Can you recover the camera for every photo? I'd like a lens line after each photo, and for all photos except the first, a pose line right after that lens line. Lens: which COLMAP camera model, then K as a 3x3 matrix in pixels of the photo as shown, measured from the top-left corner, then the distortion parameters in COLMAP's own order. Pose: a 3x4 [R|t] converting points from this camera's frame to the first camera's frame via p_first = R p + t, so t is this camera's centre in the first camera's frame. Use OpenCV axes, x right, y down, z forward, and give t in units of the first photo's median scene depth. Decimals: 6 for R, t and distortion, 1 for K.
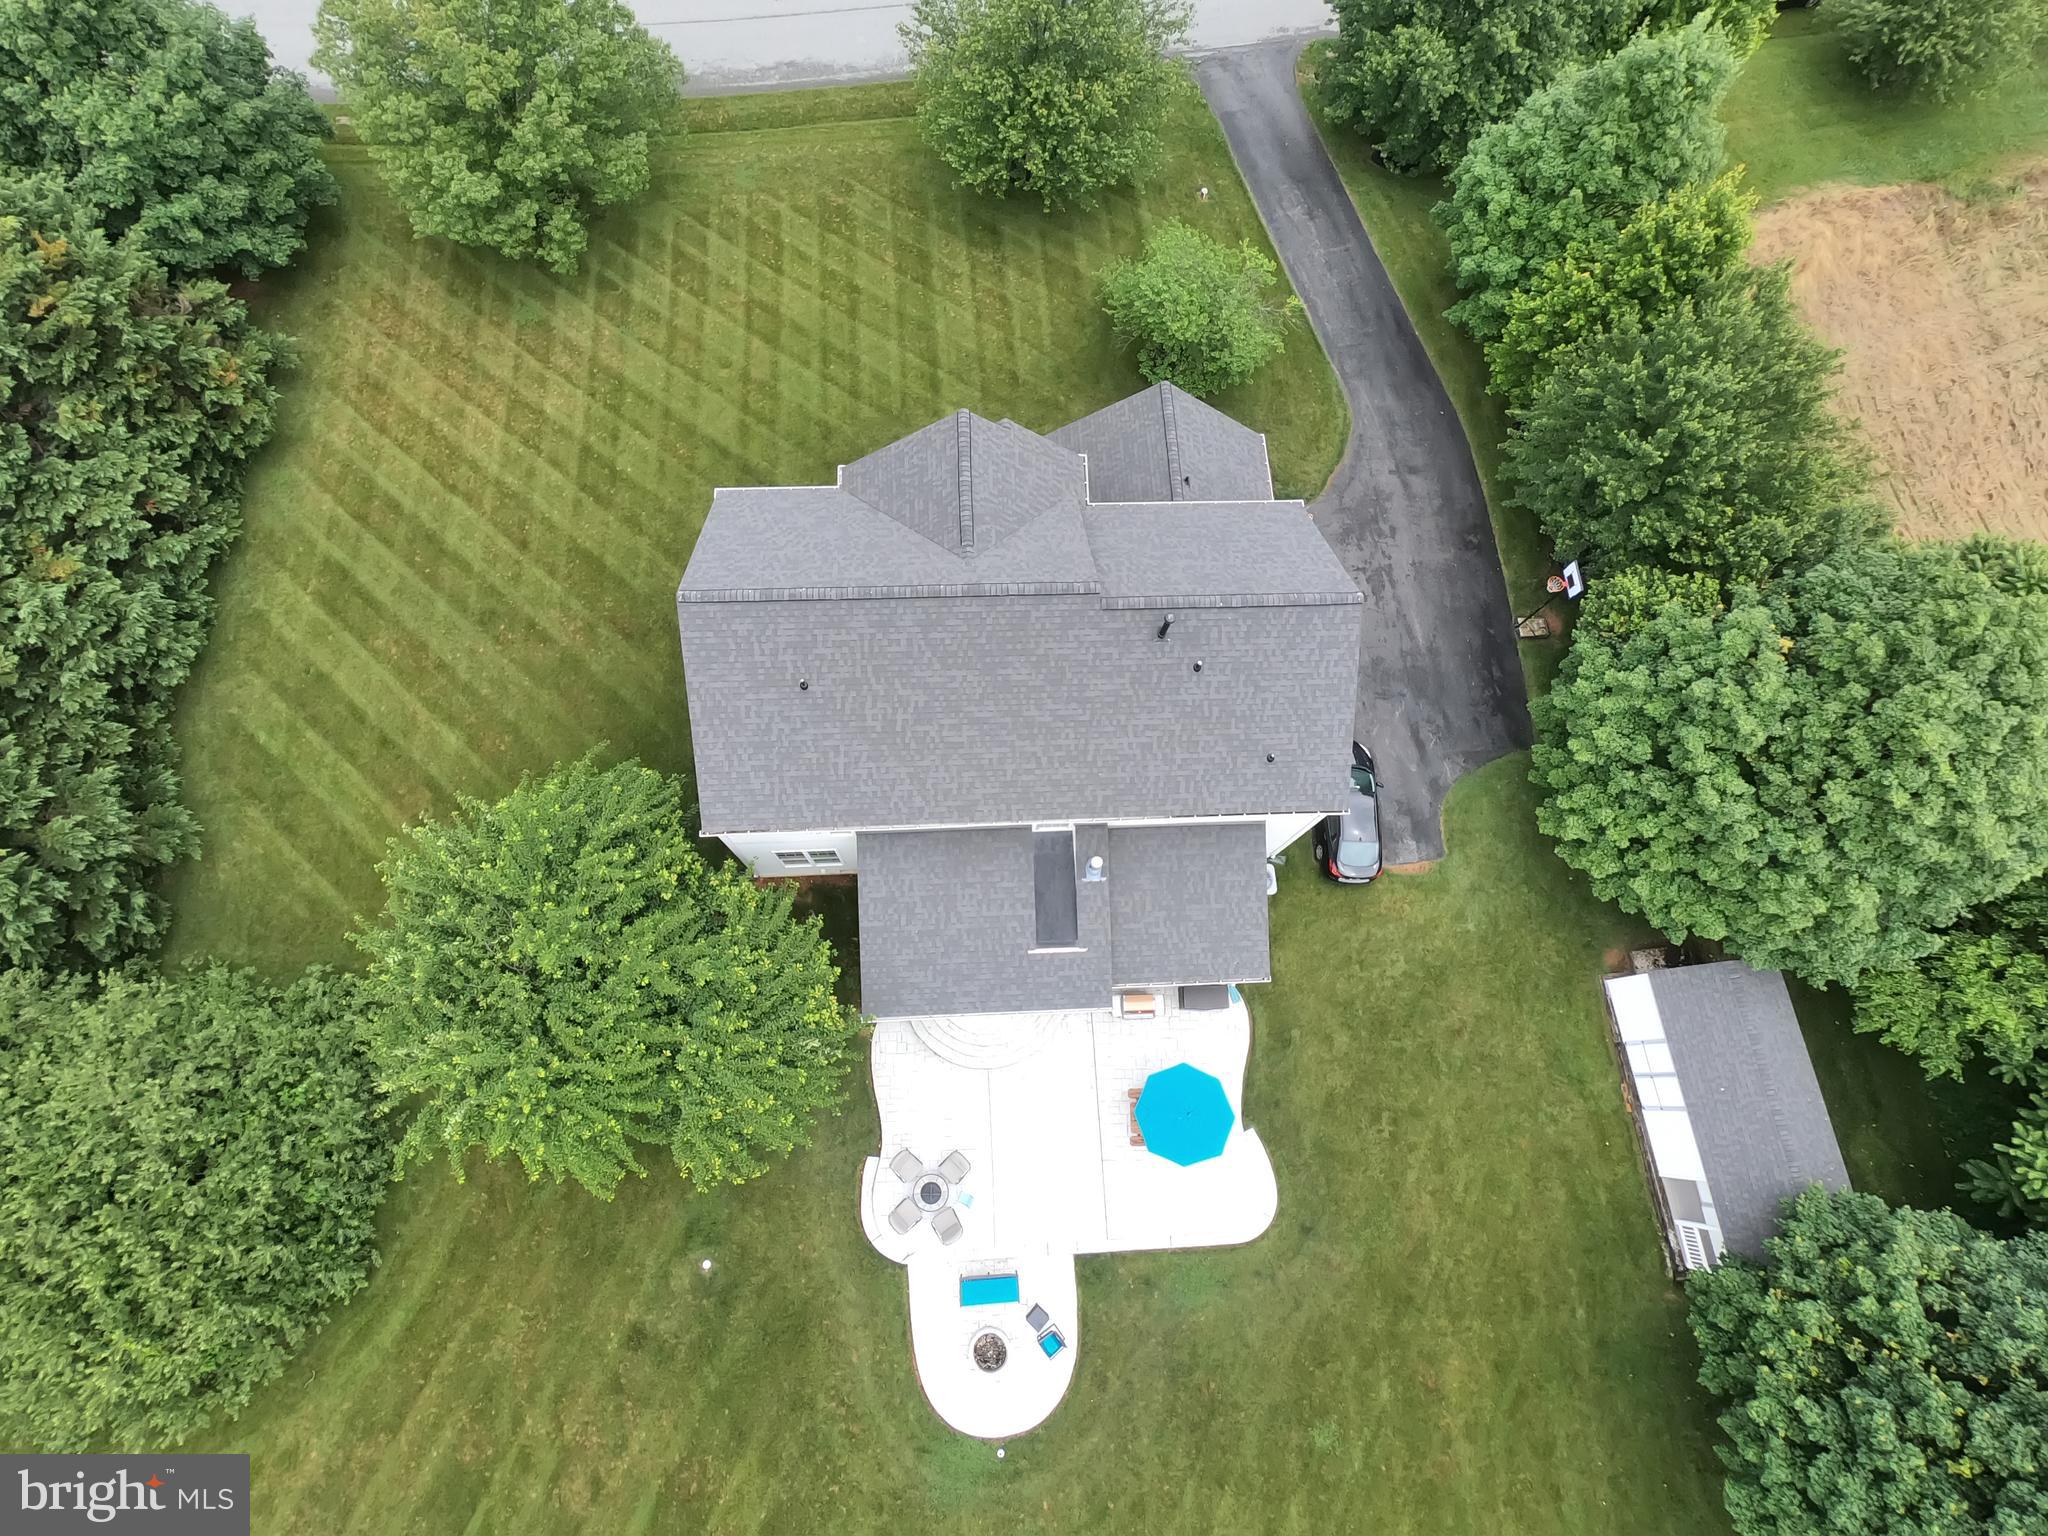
lens RADIAL K [[1027.0, 0, 1019.3], [0, 1027.0, 798.4], [0, 0, 1]] dist [0.001732, 0.000578]
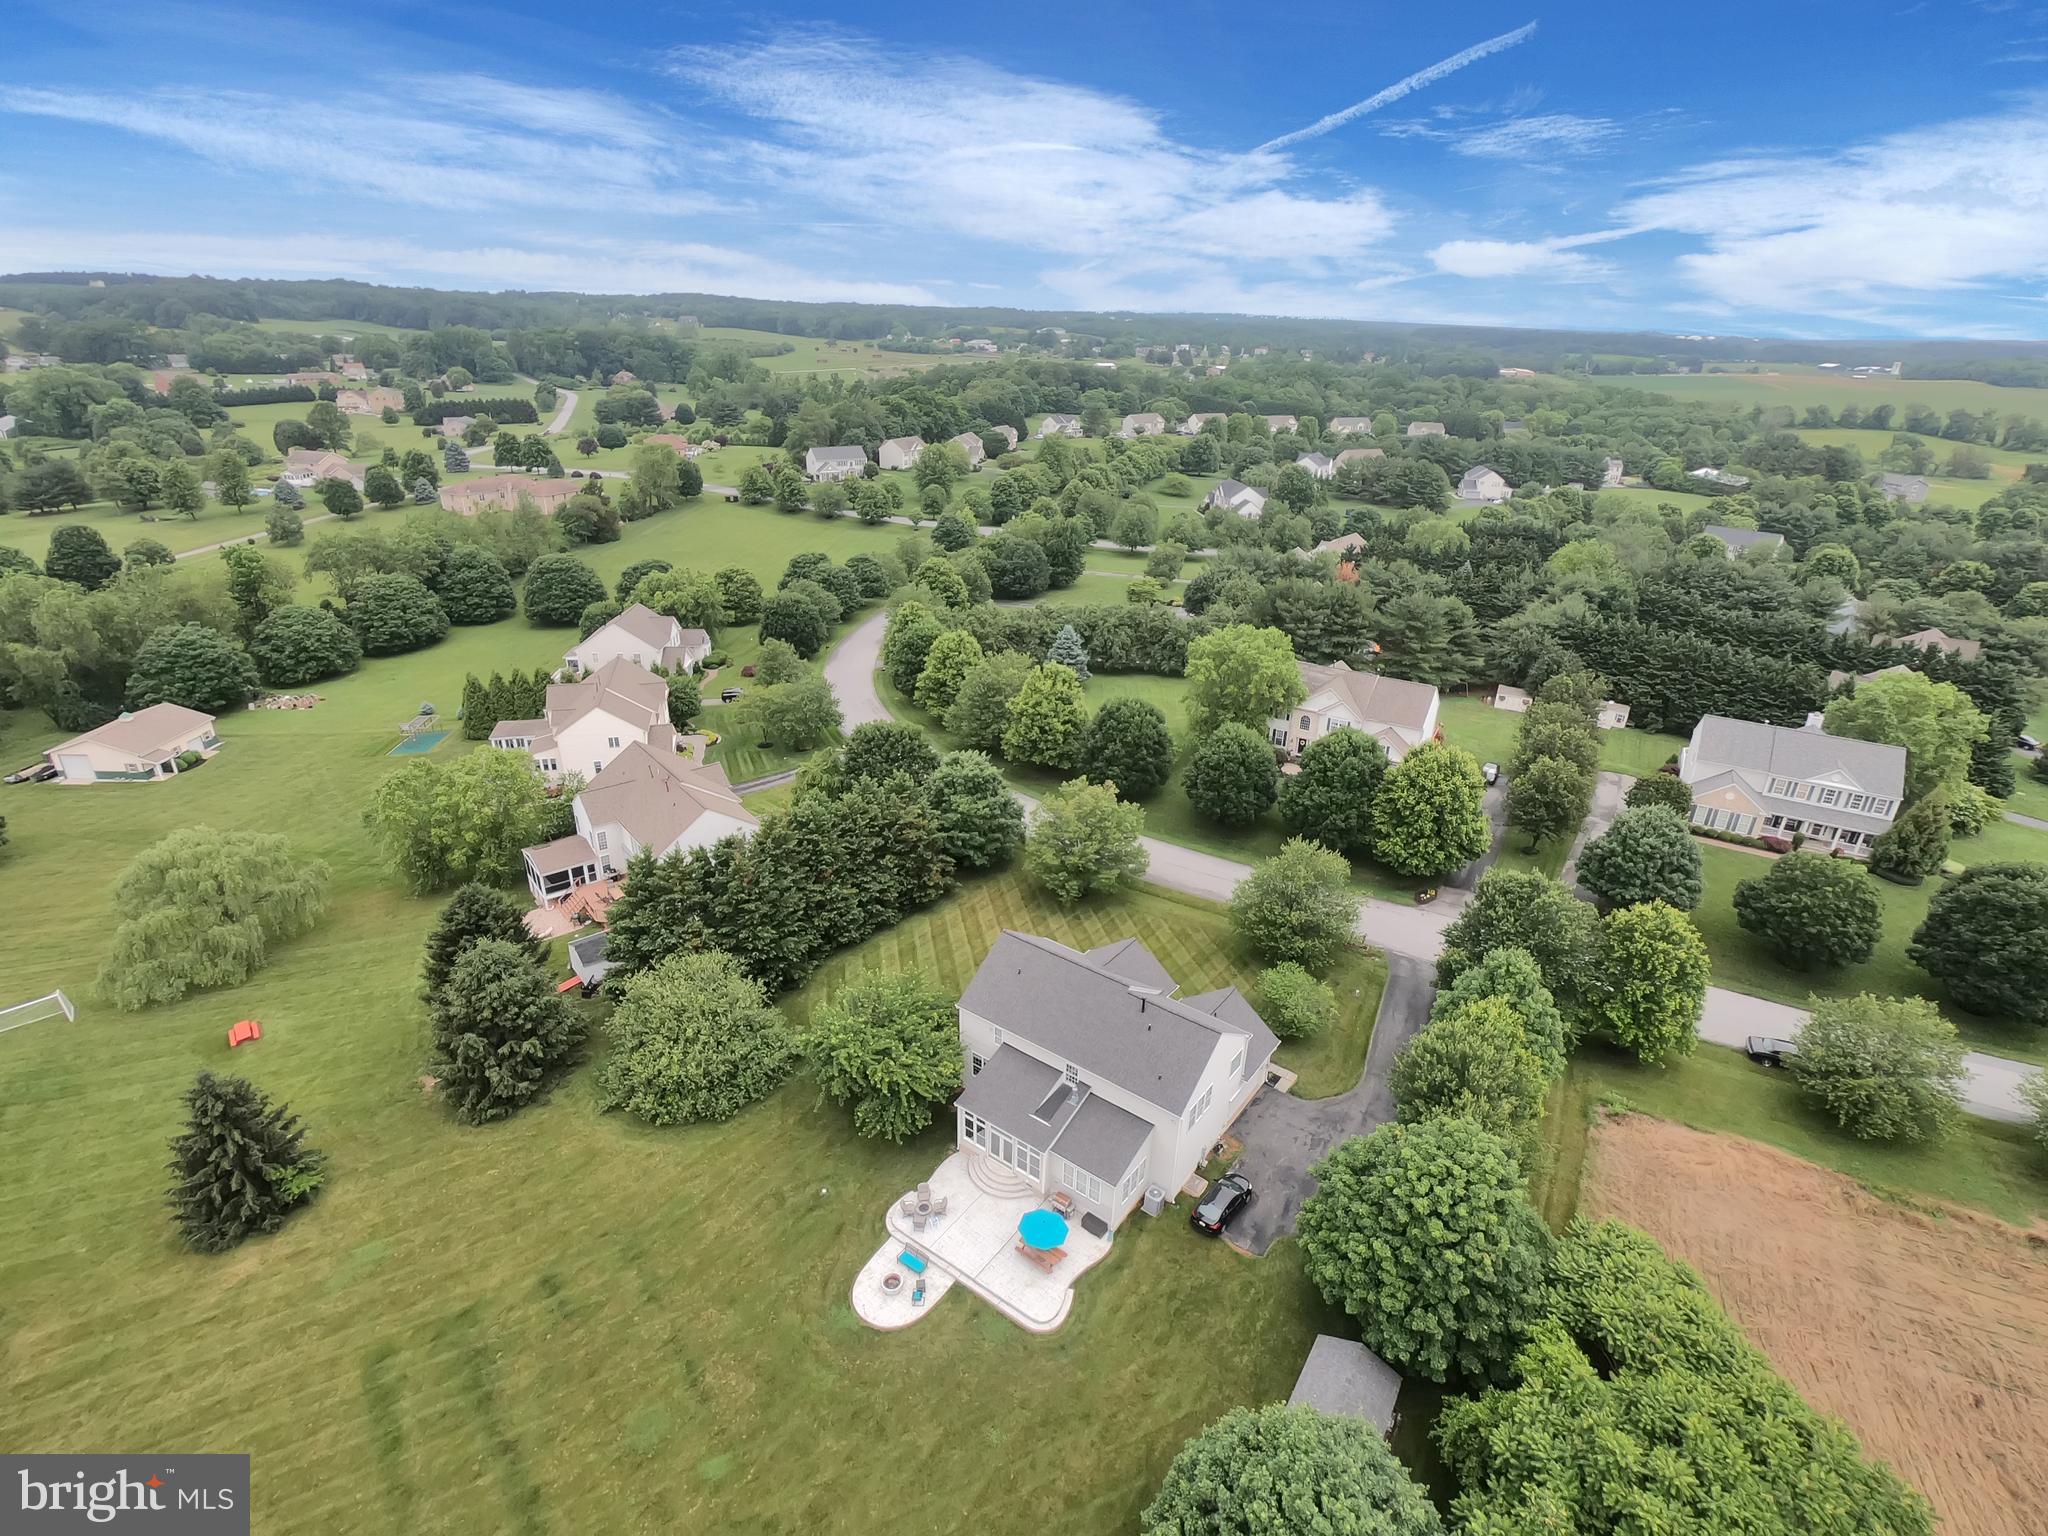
lens RADIAL K [[1037.3, 0, 1024.0], [0, 1037.3, 768.0], [0, 0, 1]] dist [0.001187, -0.000160]
pose [[0.771488, 0.232342, -0.592303, 1.039708], [-0.603207, 0.563180, -0.564774, 0.899536], [0.202352, 0.792998, 0.574637, -0.795928]]
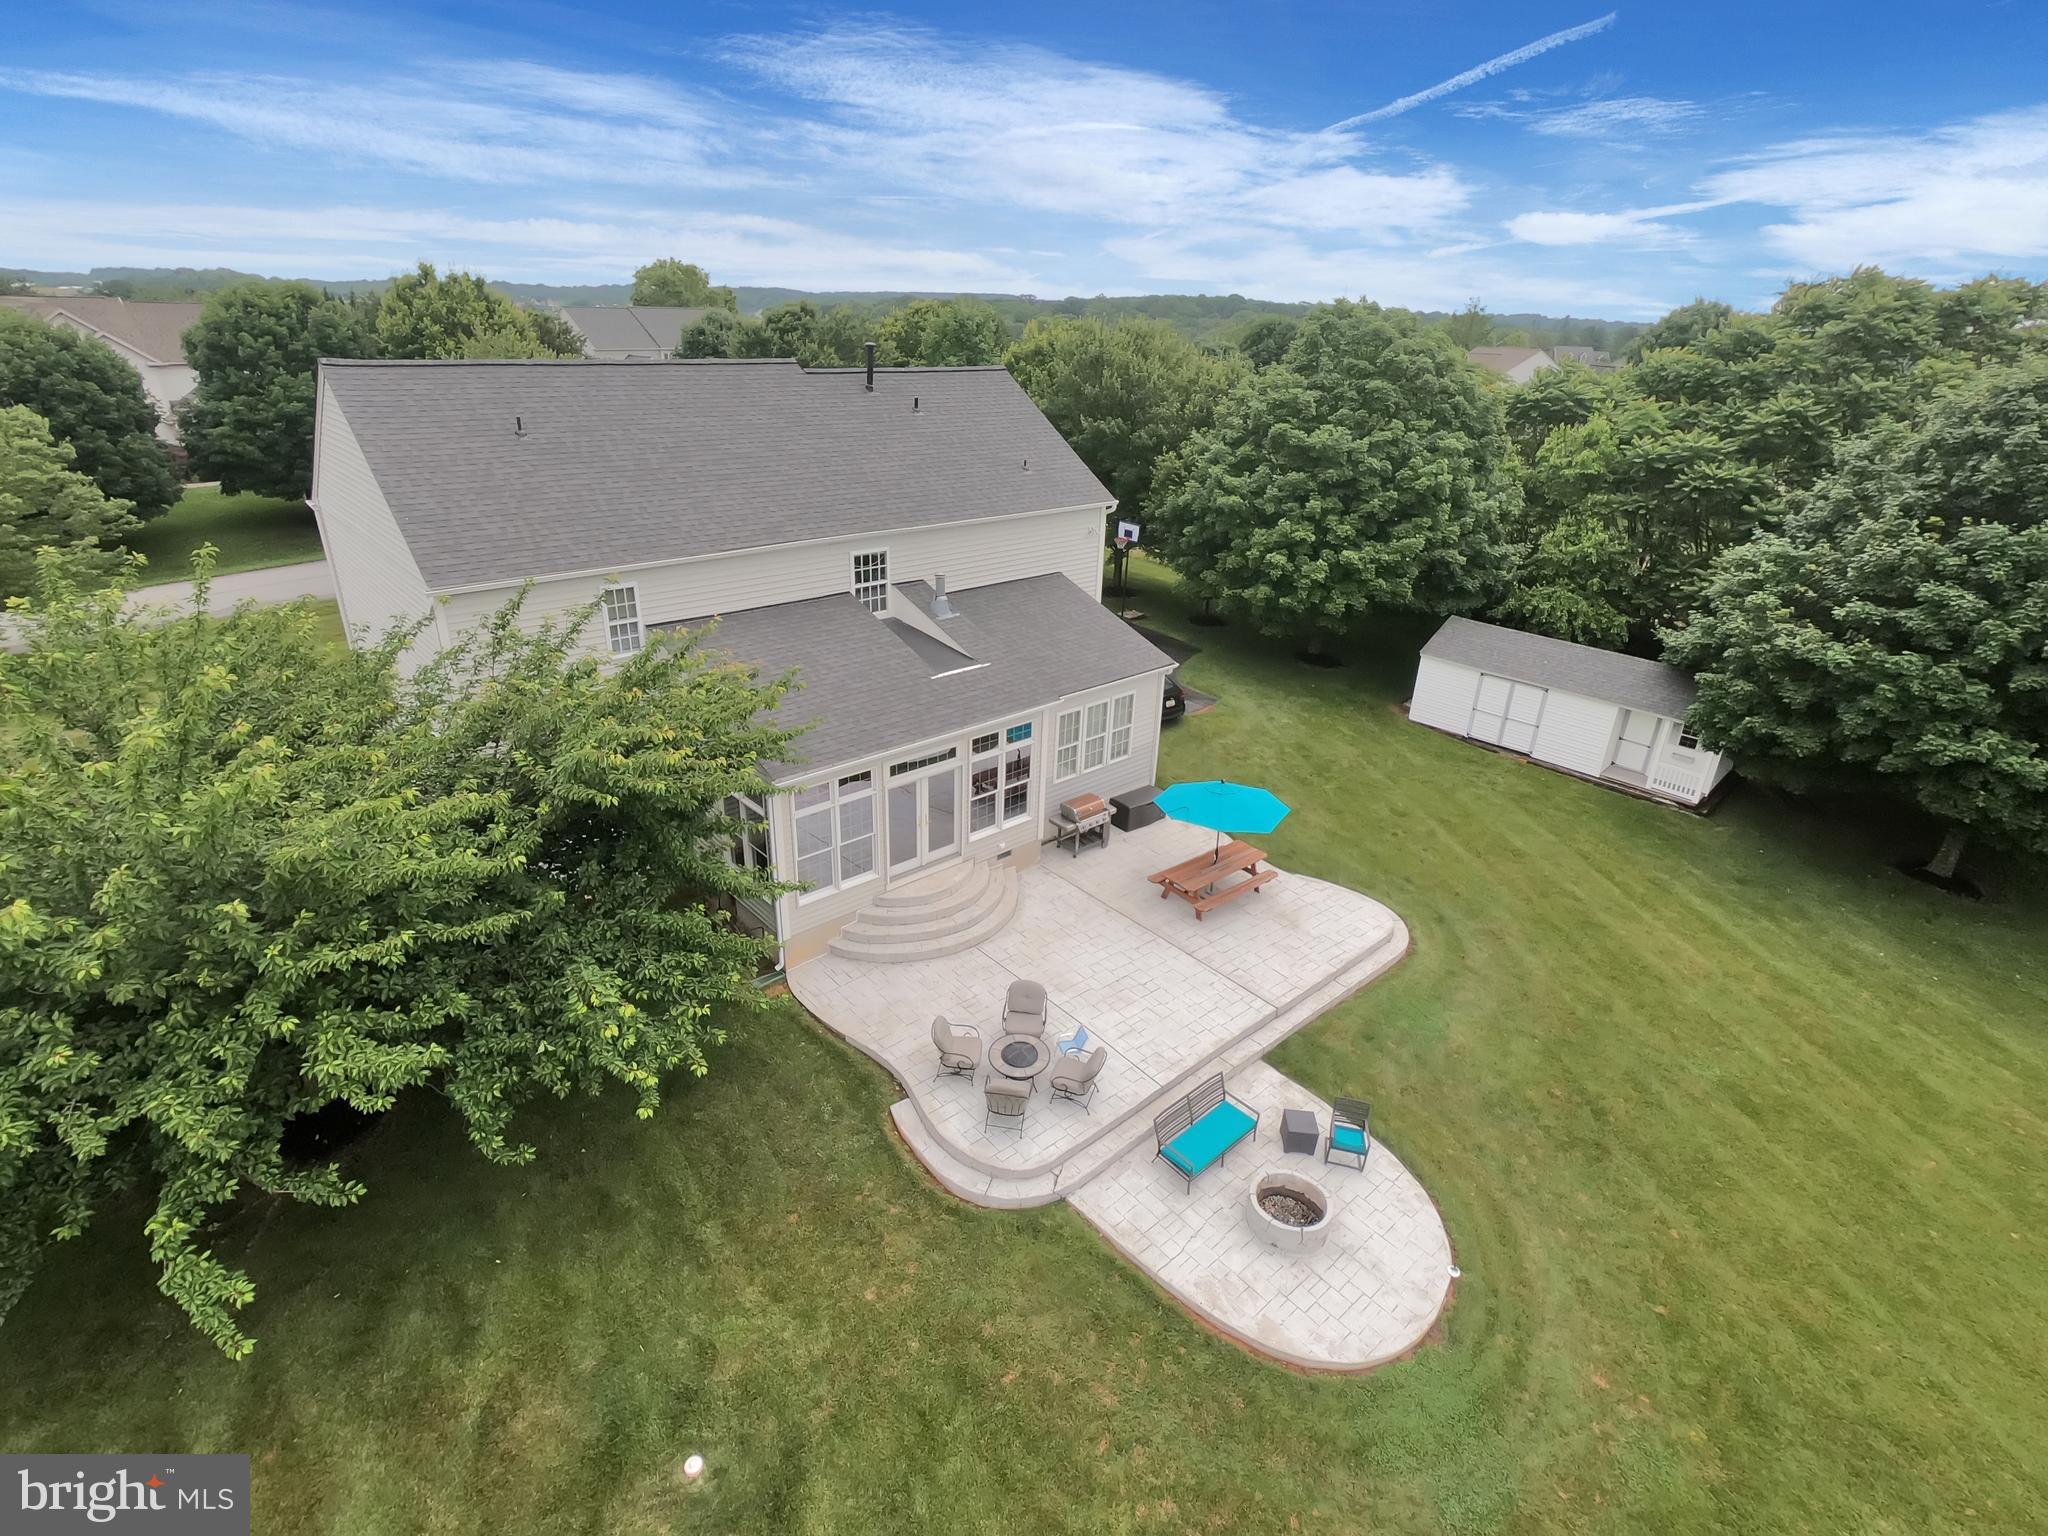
lens RADIAL K [[1030.5, 0, 1024.0], [0, 1030.5, 768.0], [0, 0, 1]] dist [0.002523, 0.000522]
pose [[0.779734, -0.277771, 0.561122, -0.348487], [0.599375, 0.590246, -0.540702, 0.579544], [-0.181009, 0.757926, 0.626724, 0.502364]]
